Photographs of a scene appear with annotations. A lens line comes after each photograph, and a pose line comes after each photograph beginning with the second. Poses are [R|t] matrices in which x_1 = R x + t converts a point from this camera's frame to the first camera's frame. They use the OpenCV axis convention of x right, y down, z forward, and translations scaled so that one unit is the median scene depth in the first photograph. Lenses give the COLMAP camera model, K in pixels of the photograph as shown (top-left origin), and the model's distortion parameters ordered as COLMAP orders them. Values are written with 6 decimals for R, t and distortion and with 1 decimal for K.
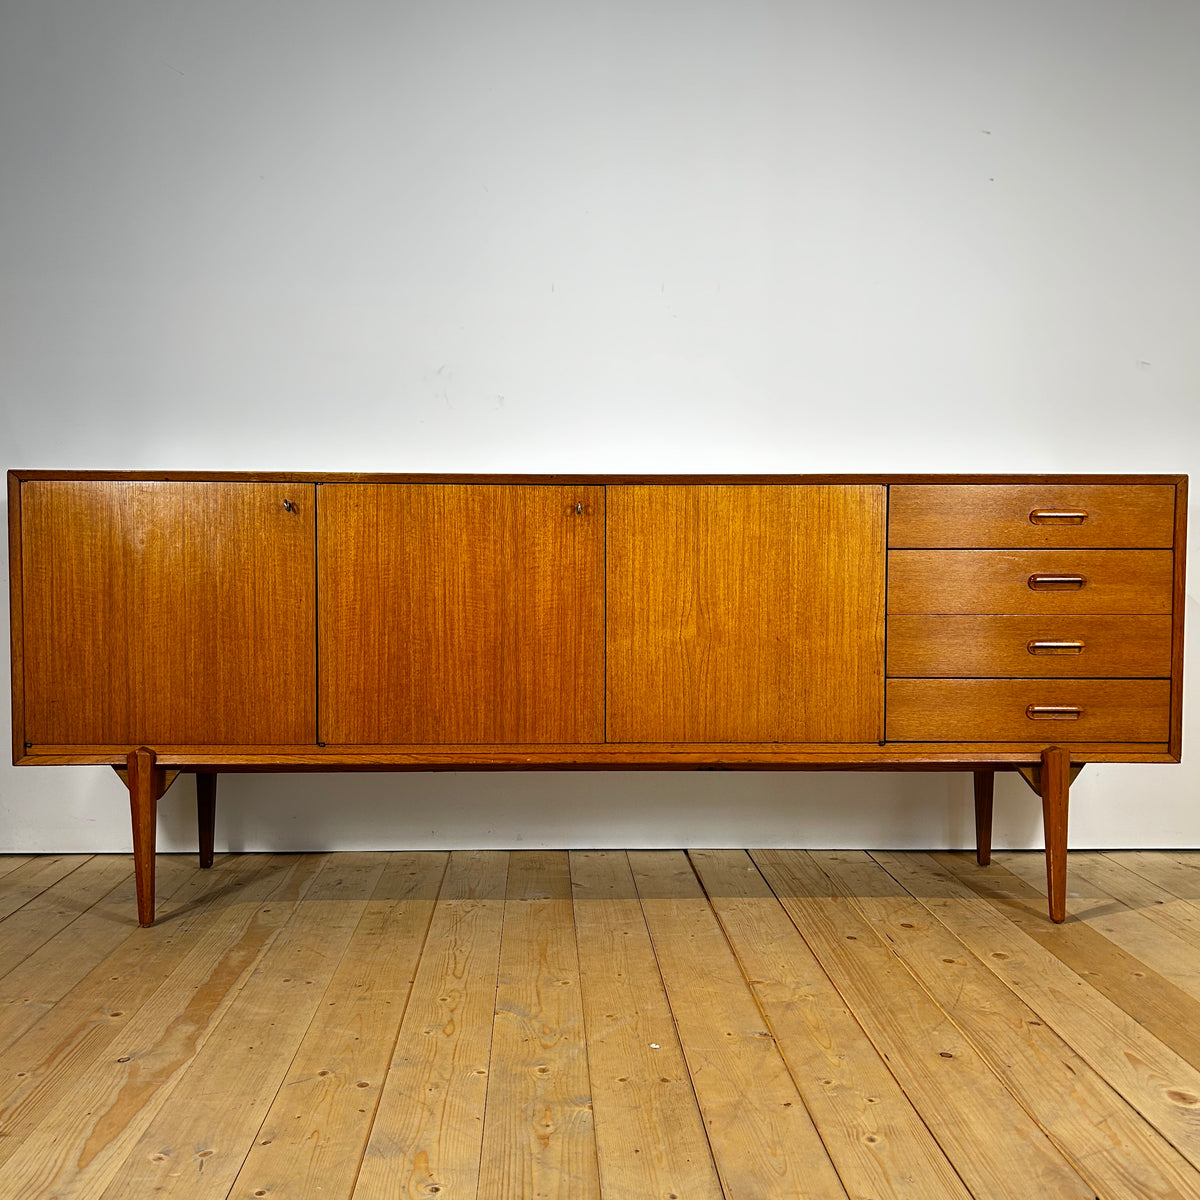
lens RADIAL K [[1212.3, 0, 599.1], [0, 1212.3, 592.8], [0, 0, 1]] dist [0.082581, -0.144849]
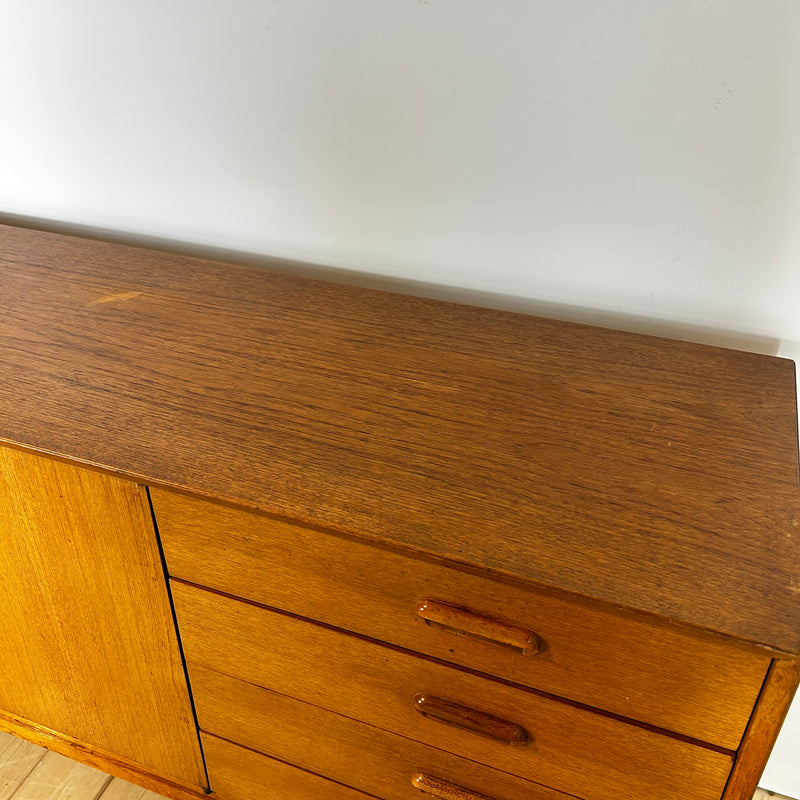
lens RADIAL K [[803.9, 0, 395.8], [0, 803.9, 399.1], [0, 0, 1]] dist [0.130194, -0.317202]
pose [[0.921786, 0.207789, -0.327313, 0.432617], [-0.015739, 0.863606, 0.503921, -0.286323], [0.387379, -0.459356, 0.799331, 0.797059]]
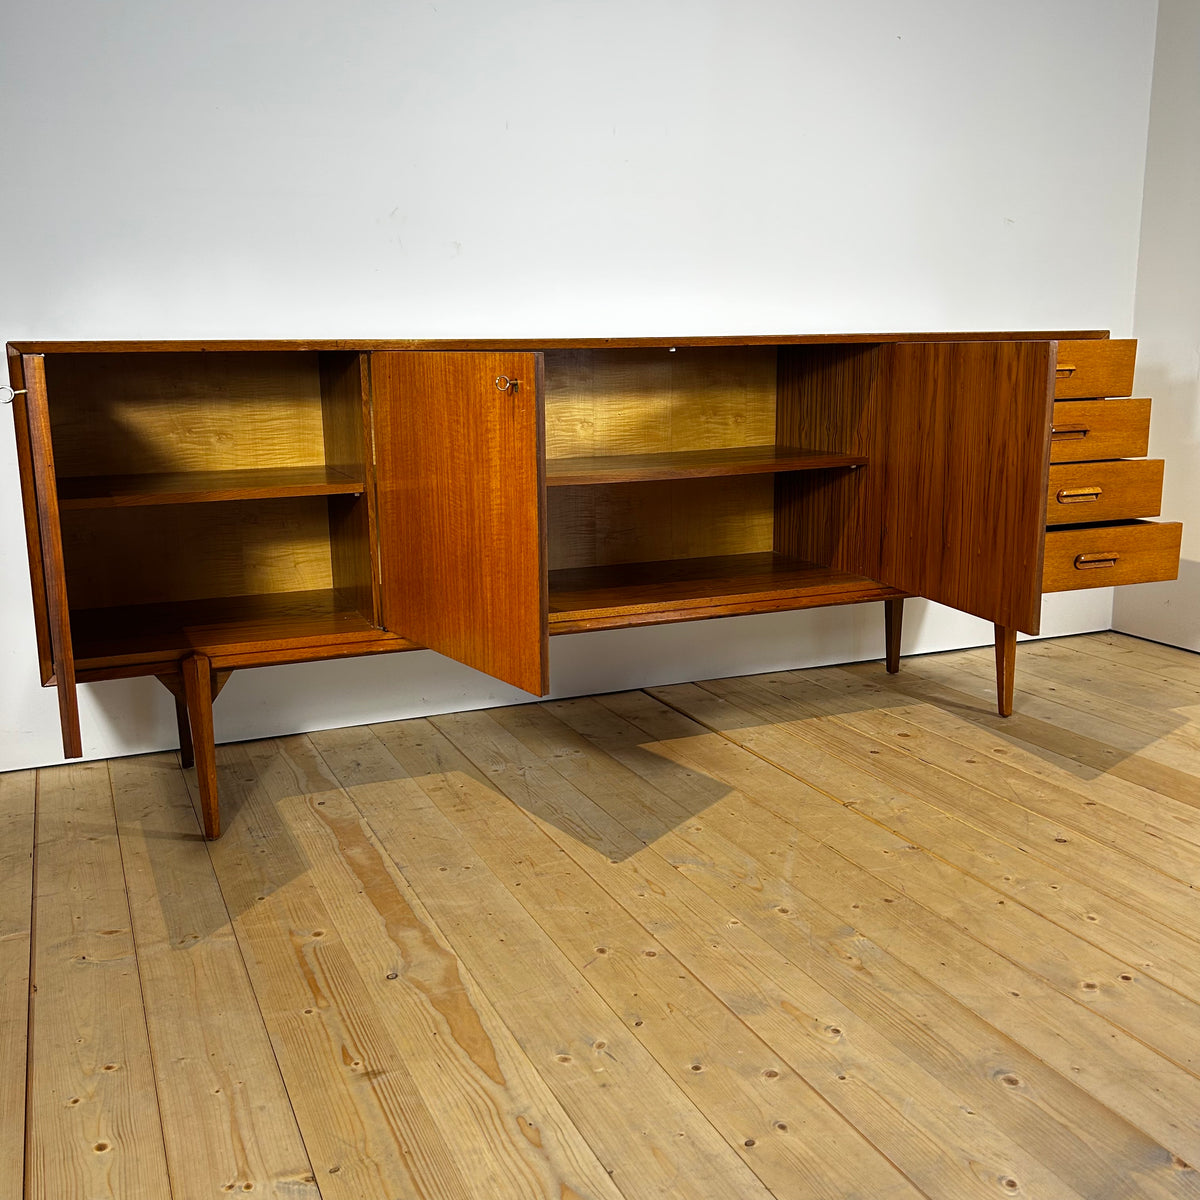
lens RADIAL K [[1205.8, 0, 593.7], [0, 1205.8, 598.6], [0, 0, 1]] dist [0.130194, -0.317202]
pose [[0.933048, -0.086755, 0.349135, -0.407335], [0.029759, 0.985774, 0.165420, -0.051993], [-0.358519, -0.143955, 0.922356, 0.068580]]
